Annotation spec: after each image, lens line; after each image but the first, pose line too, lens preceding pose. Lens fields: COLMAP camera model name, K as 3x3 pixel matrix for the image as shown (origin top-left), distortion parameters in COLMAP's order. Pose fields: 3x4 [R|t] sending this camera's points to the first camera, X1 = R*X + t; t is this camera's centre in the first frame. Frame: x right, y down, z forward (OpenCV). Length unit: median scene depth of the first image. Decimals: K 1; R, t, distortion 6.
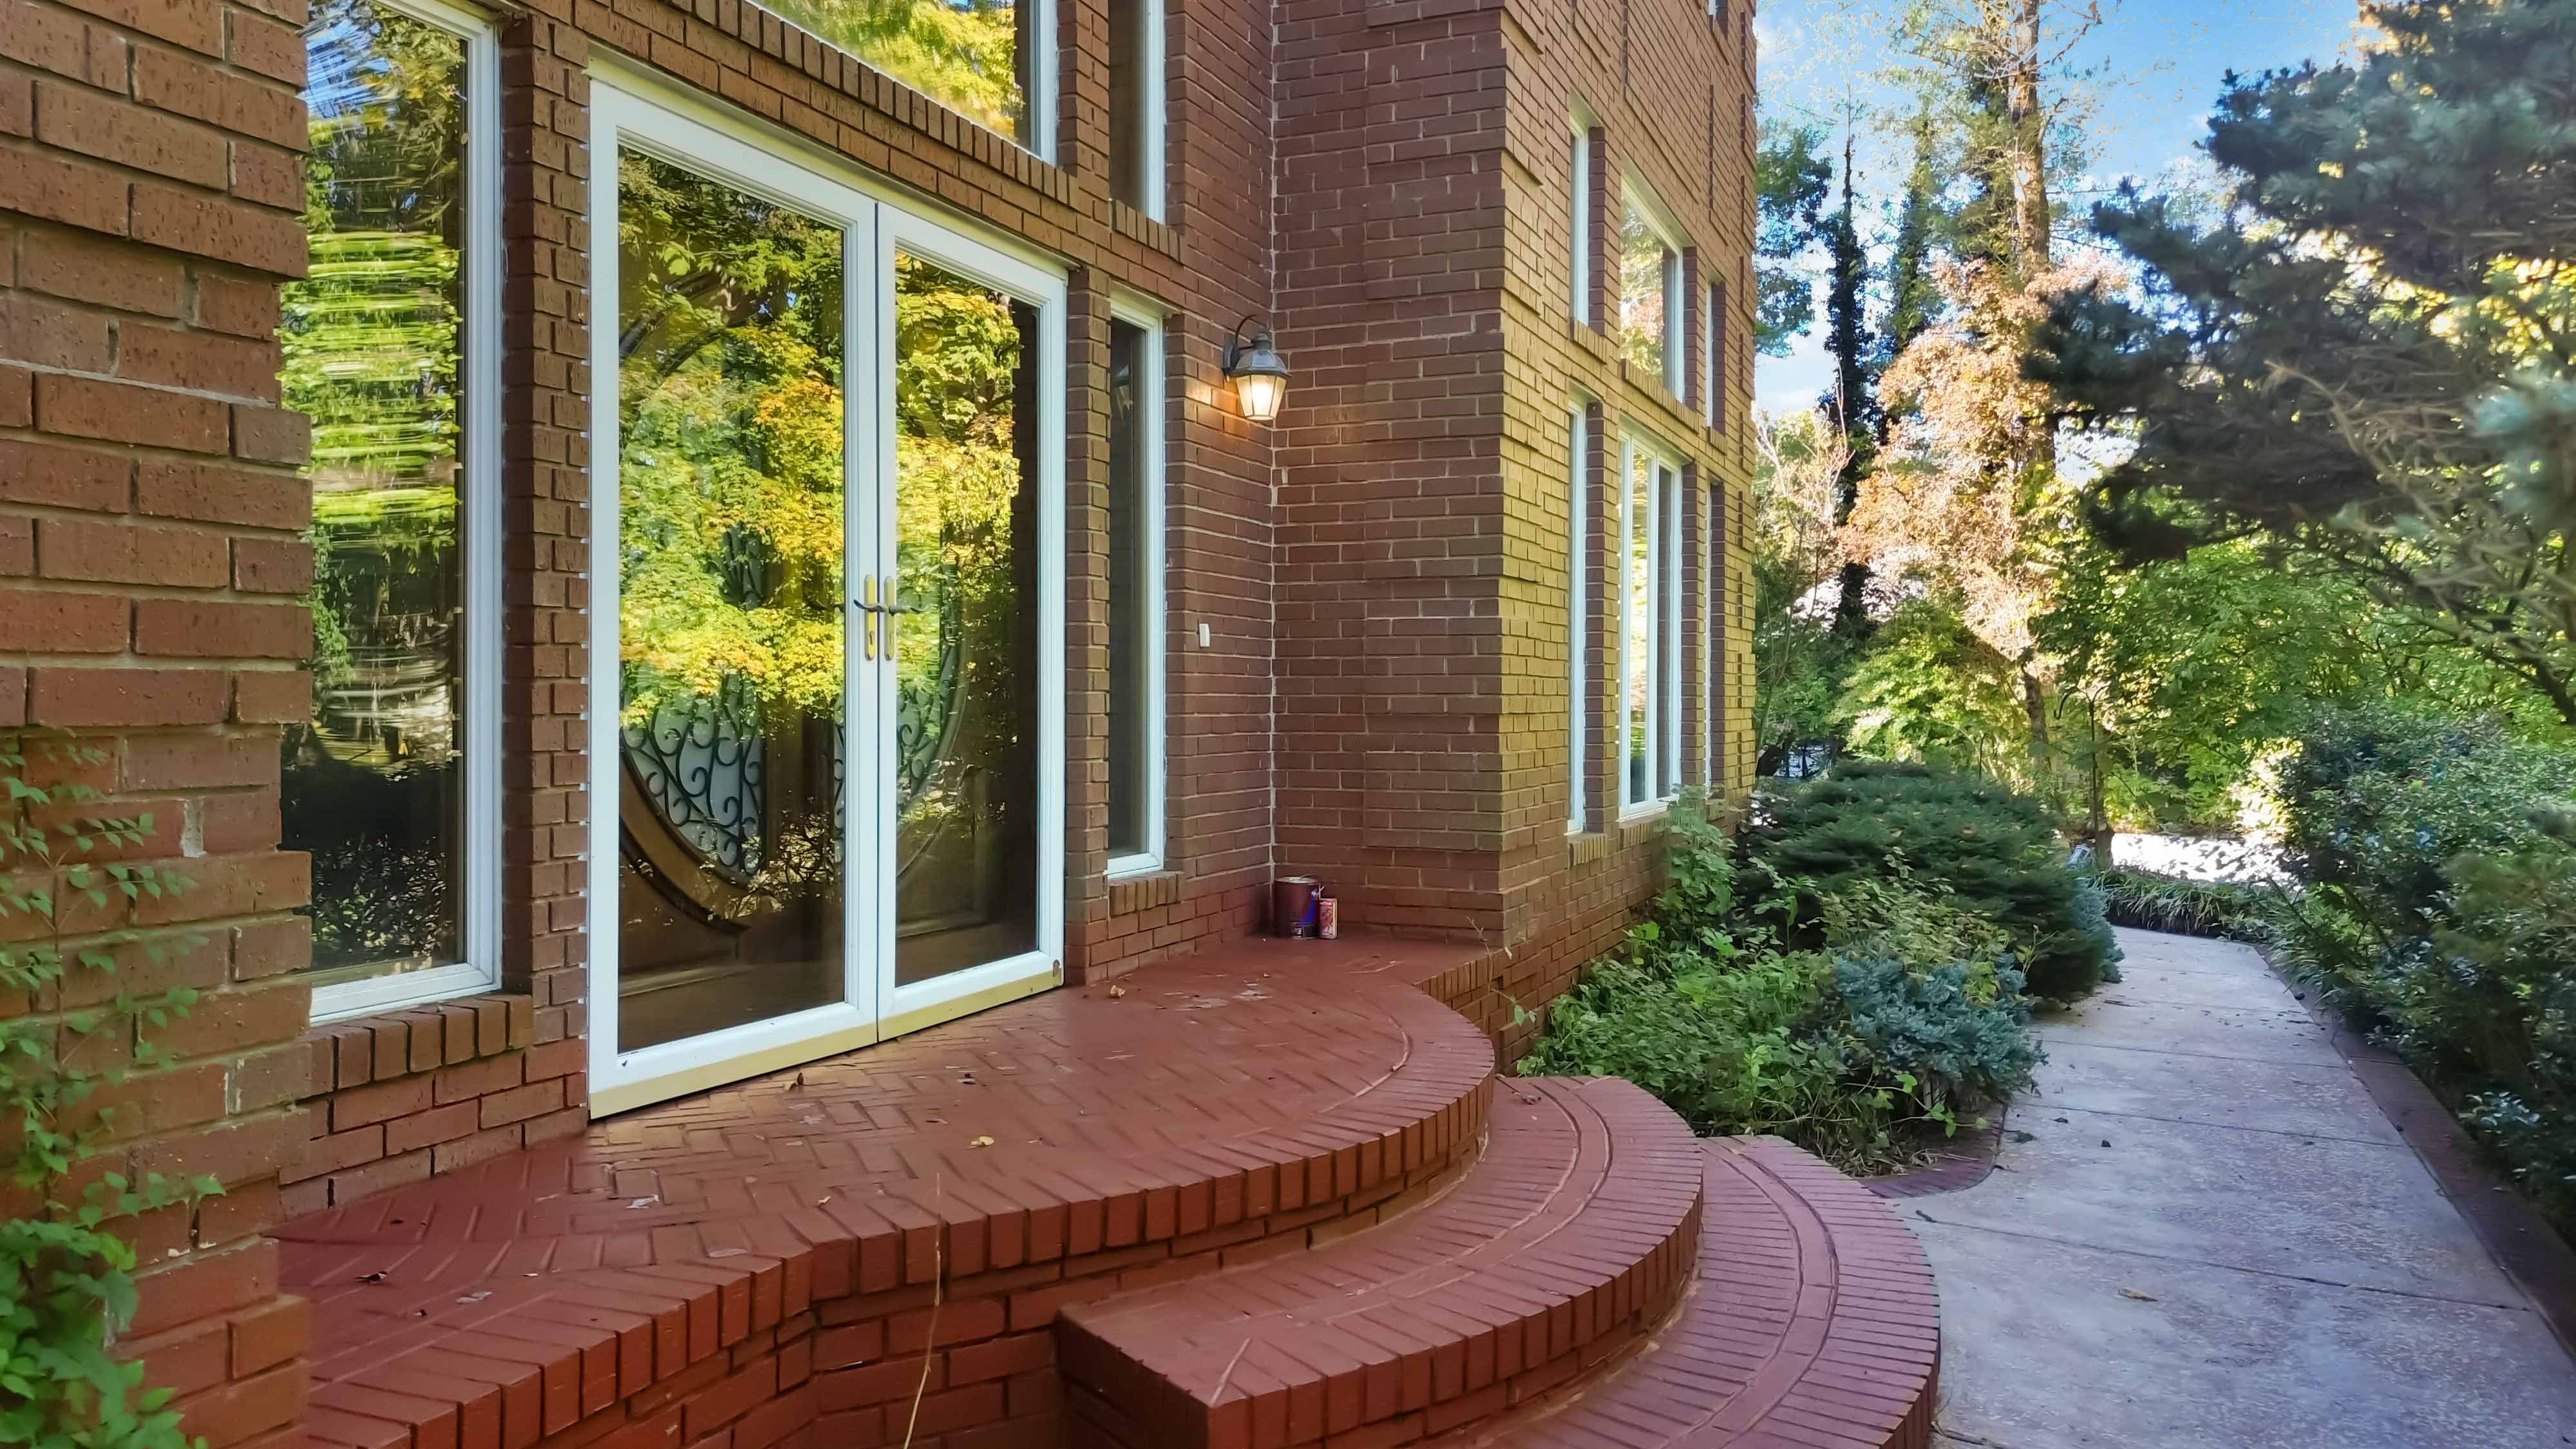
lens RADIAL K [[1859.0, 0, 1288.0], [0, 1859.0, 724.5], [0, 0, 1]] dist [0.041720, 0.000268]
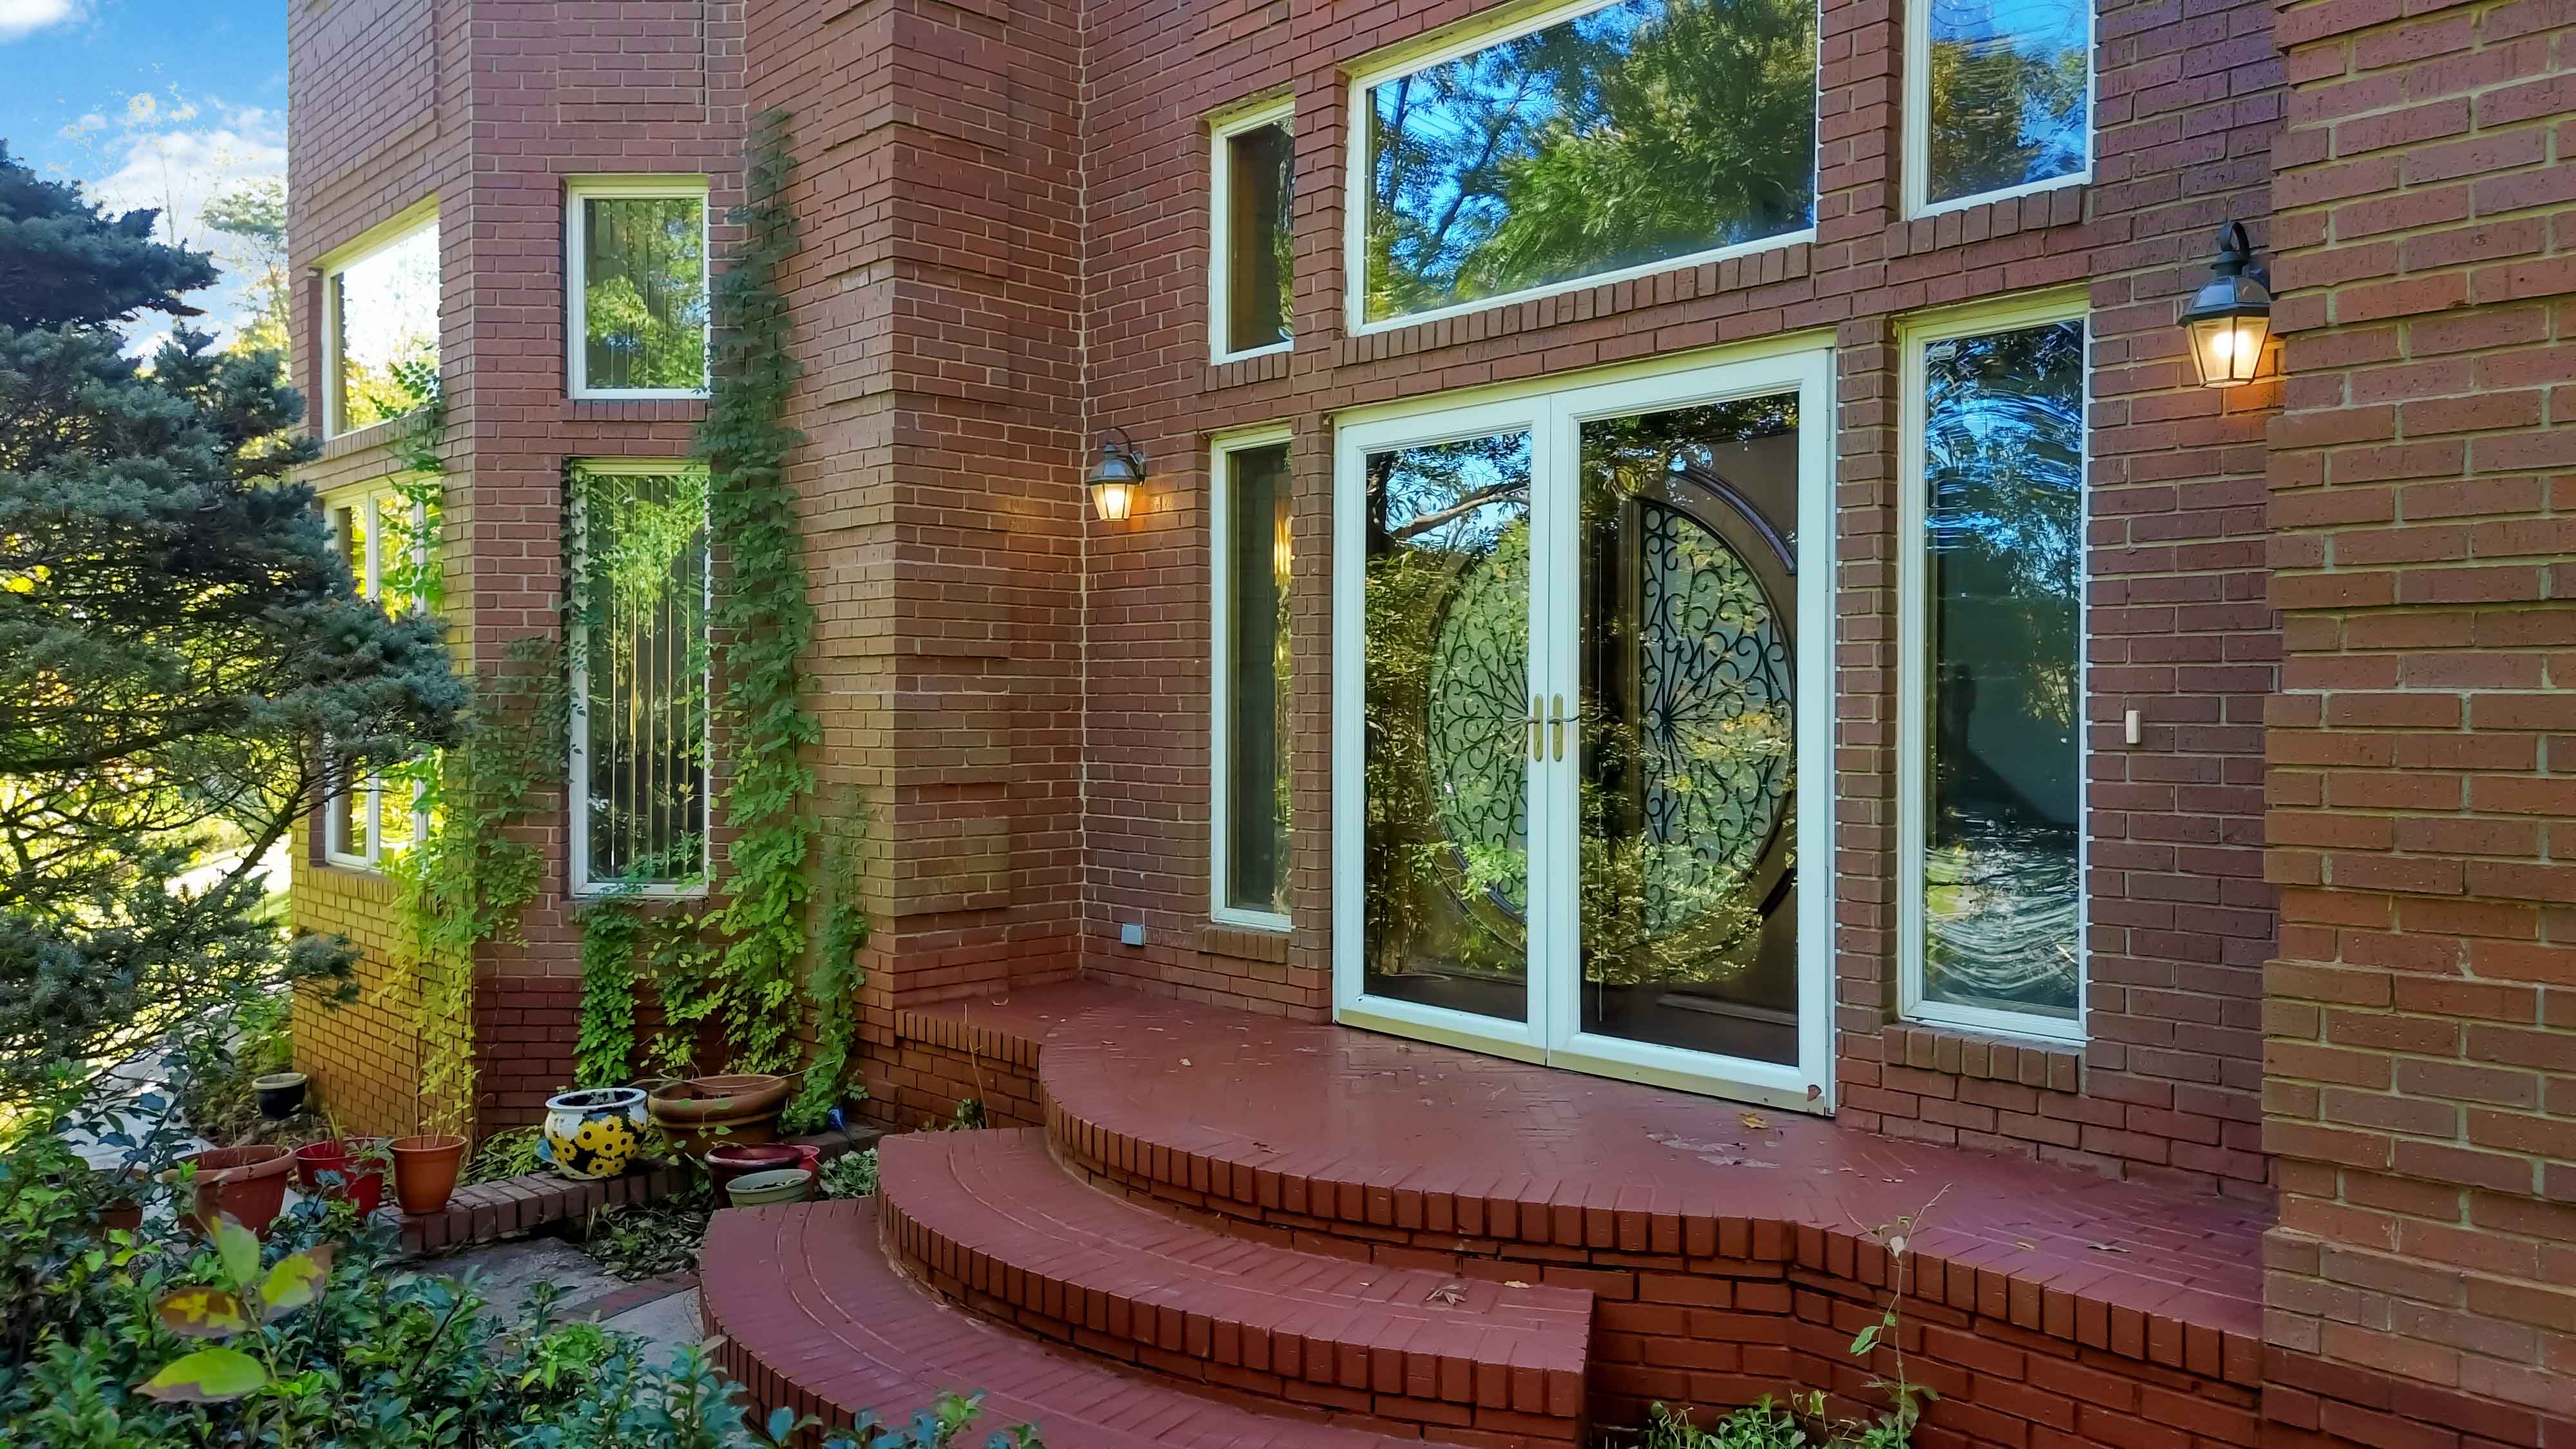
lens RADIAL K [[1859.0, 0, 1288.0], [0, 1859.0, 724.5], [0, 0, 1]] dist [0.041720, 0.000268]
pose [[-0.423656, -0.006585, -0.905799, 0.988009], [-0.026341, 0.999640, 0.005053, -0.059757], [0.905440, 0.026000, -0.423677, 1.375935]]
